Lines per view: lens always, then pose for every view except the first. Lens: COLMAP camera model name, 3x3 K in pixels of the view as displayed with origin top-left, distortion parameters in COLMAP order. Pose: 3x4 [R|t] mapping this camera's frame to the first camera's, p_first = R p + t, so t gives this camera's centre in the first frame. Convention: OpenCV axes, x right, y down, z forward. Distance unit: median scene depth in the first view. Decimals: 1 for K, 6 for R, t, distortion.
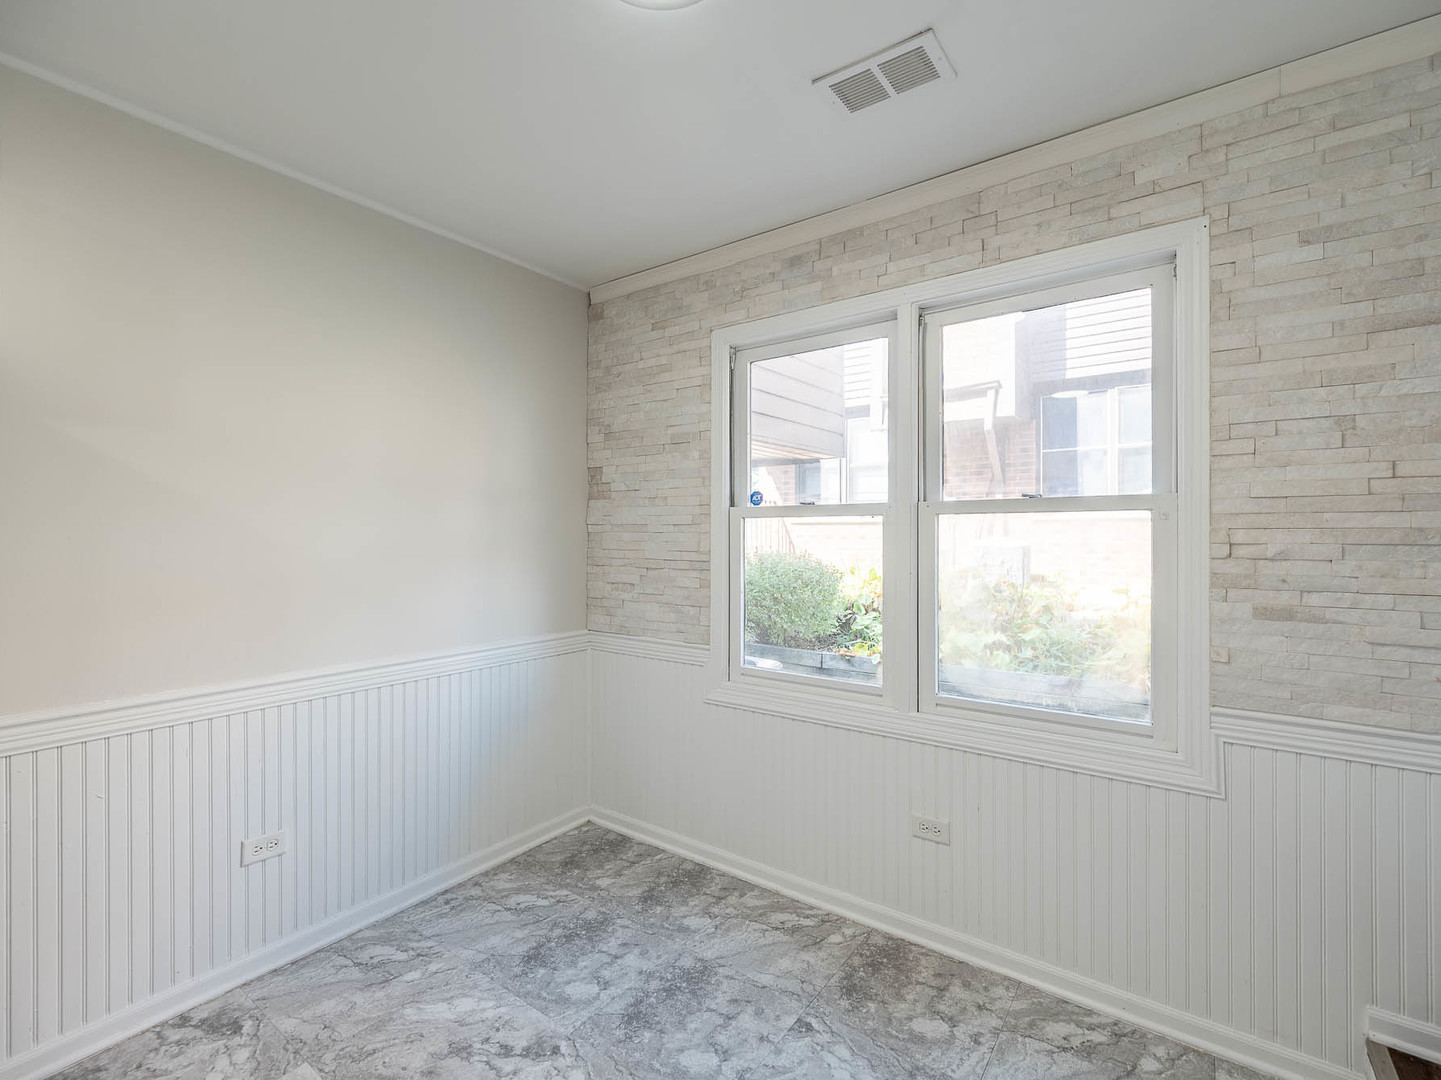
lens RADIAL K [[651.6, 0, 720.2], [0, 651.6, 535.8], [0, 0, 1]] dist [-0.002801, -0.000506]
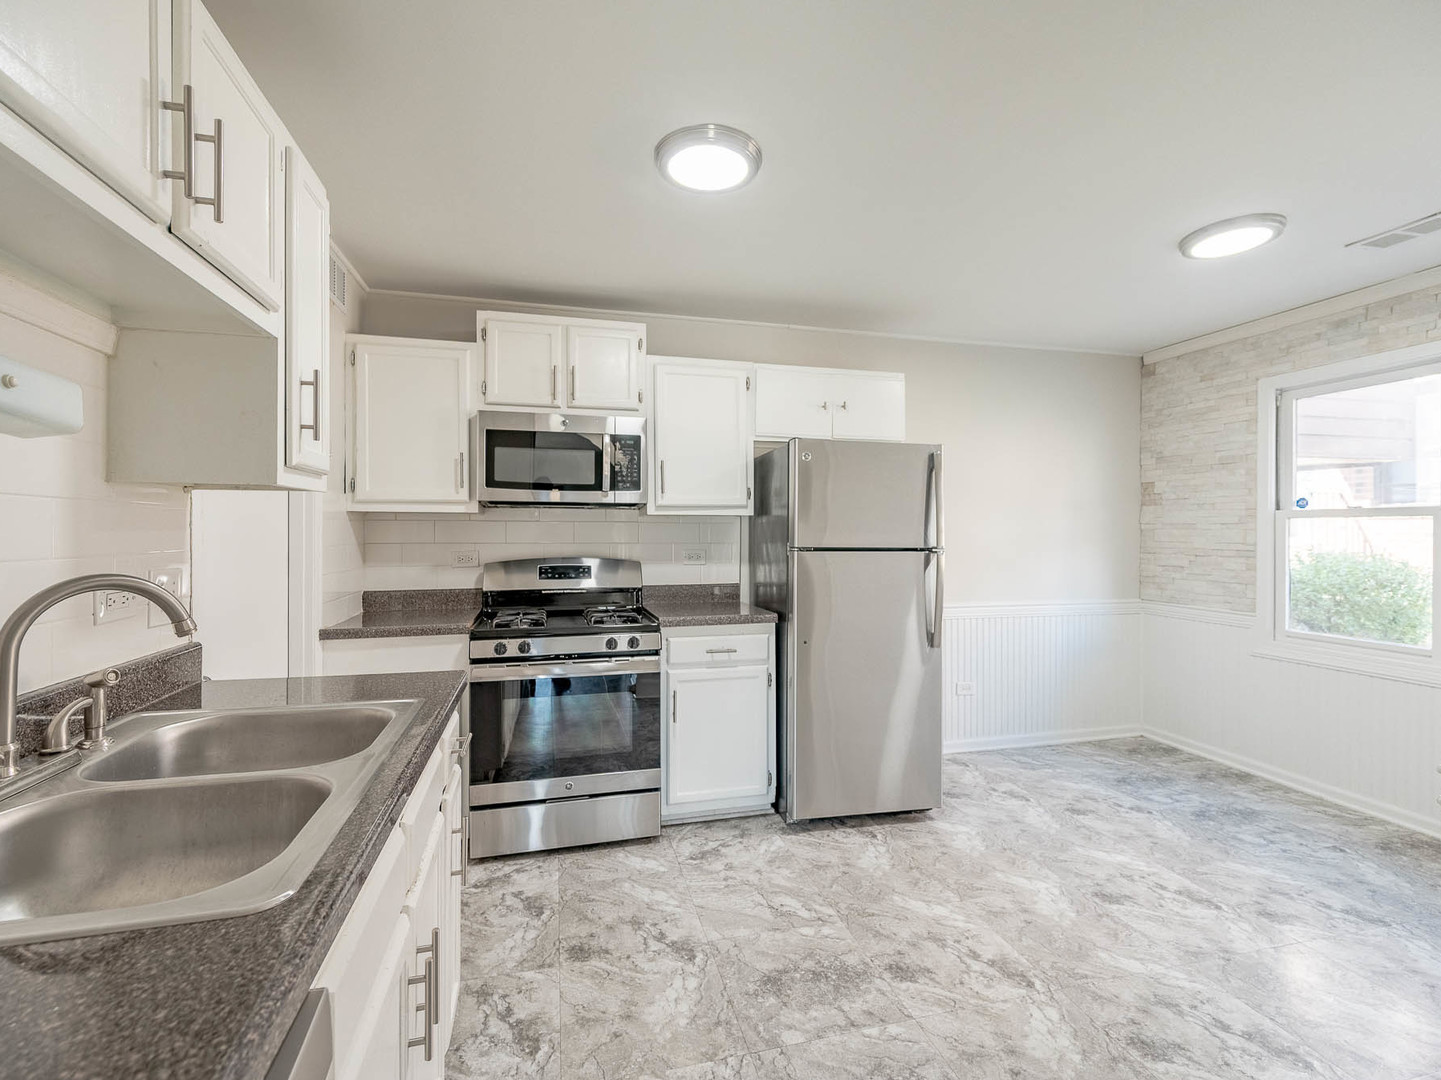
lens RADIAL K [[651.6, 0, 713.1], [0, 651.6, 530.4], [0, 0, 1]] dist [-0.002801, -0.000506]
pose [[0.767938, 0.001666, -0.640522, -0.017016], [-0.003684, 0.999992, -0.001815, 0.003542], [0.640513, 0.003753, 0.767938, -0.760229]]
